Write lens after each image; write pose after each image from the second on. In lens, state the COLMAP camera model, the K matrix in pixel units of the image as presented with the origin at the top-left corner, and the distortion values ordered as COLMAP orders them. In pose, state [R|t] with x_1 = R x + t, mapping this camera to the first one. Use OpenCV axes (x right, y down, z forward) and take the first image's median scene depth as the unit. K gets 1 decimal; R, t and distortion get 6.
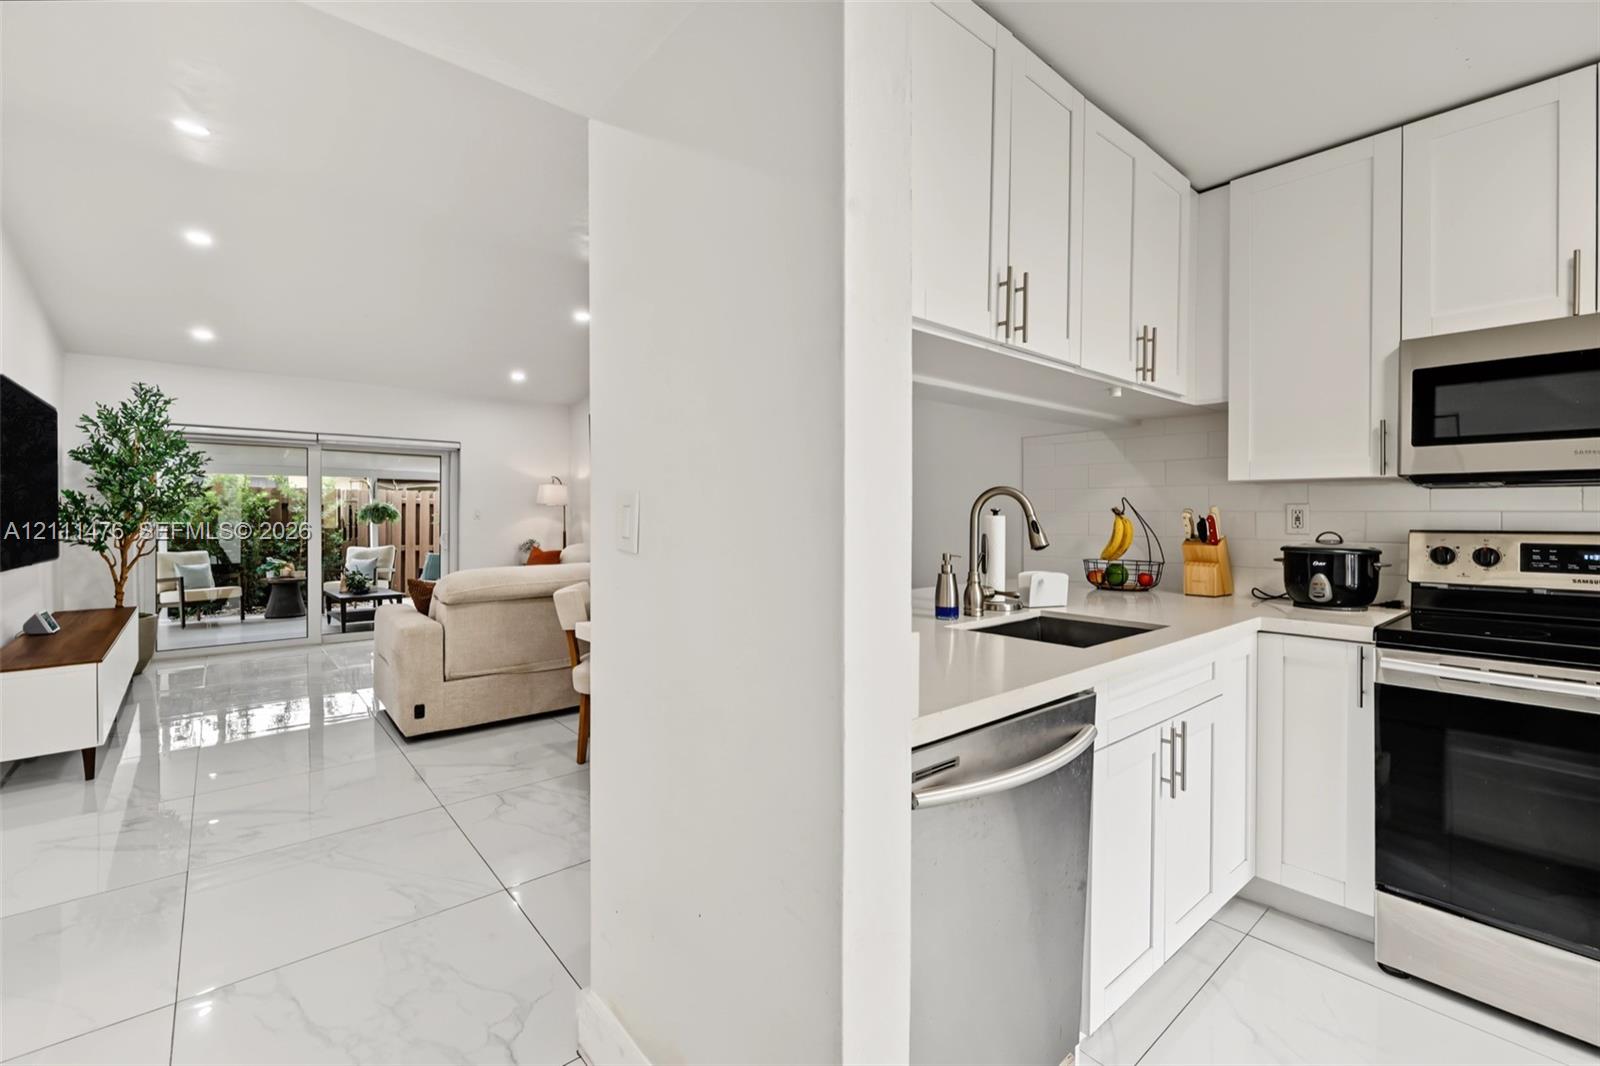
lens RADIAL K [[688.6, 0, 778.6], [0, 688.6, 519.9], [0, 0, 1]] dist [-0.001270, -0.000206]
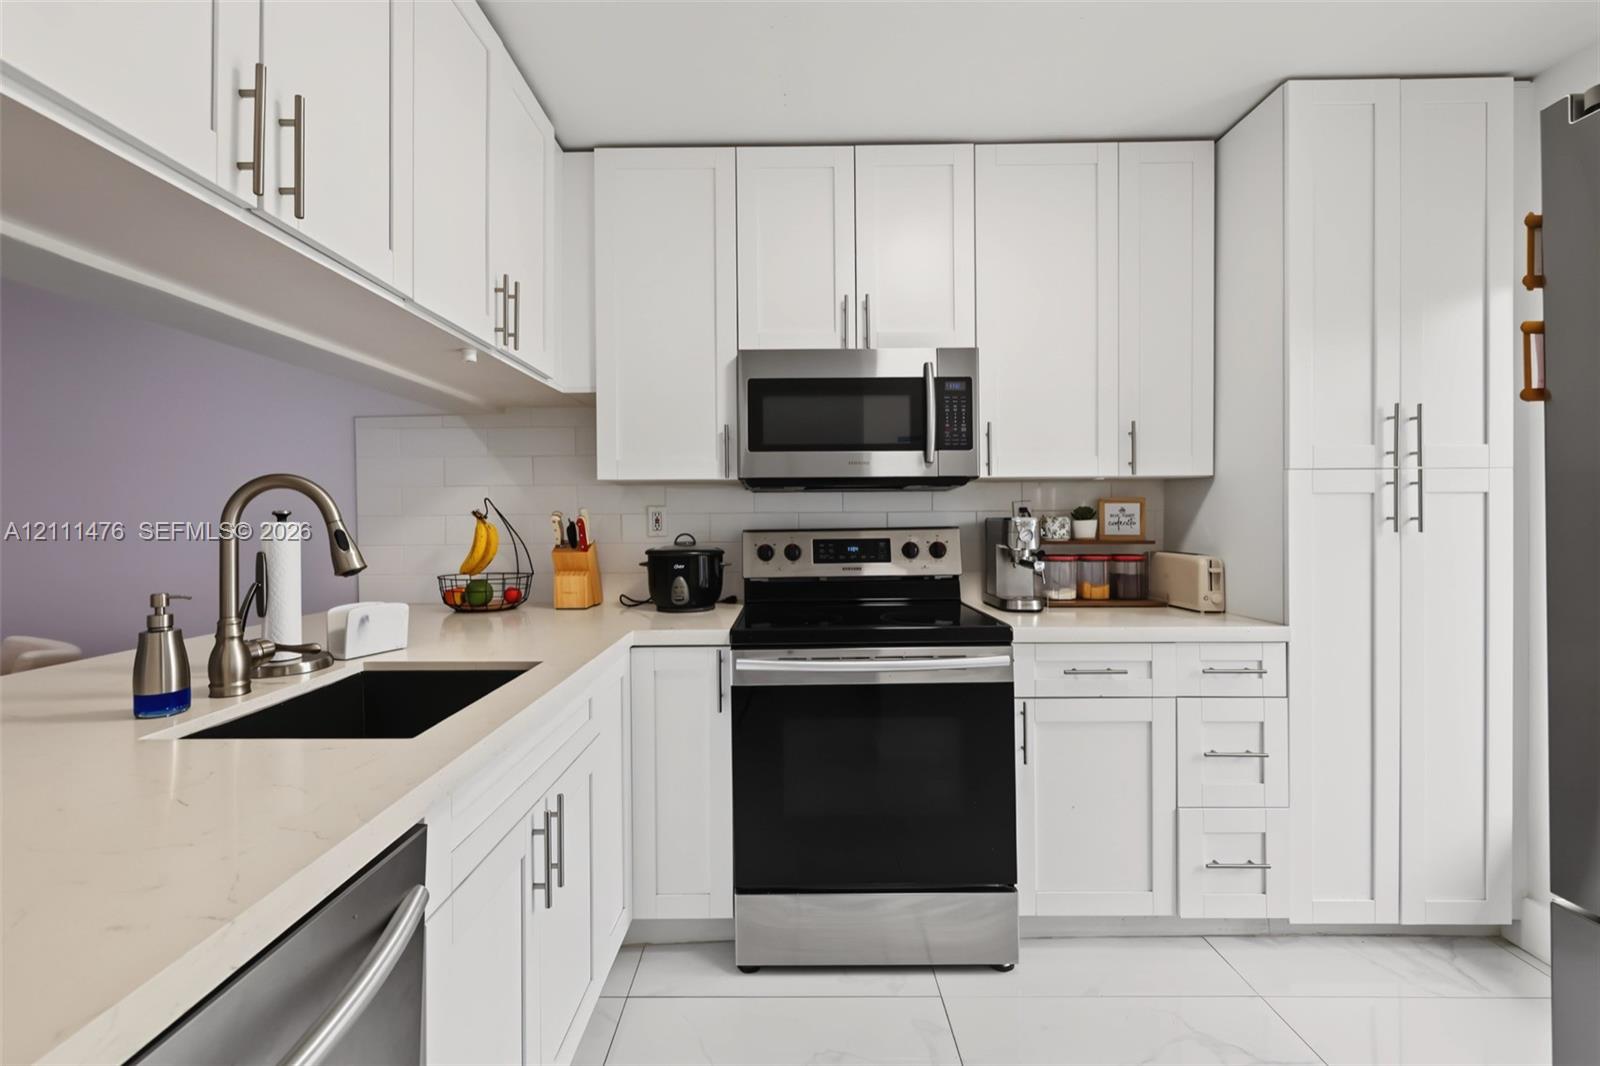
lens RADIAL K [[688.6, 0, 778.6], [0, 688.6, 519.9], [0, 0, 1]] dist [-0.001270, -0.000206]
pose [[0.658000, -0.011290, 0.752933, 0.147543], [0.015684, 0.999876, 0.001286, -0.002086], [-0.752854, 0.010963, 0.658096, 0.259523]]
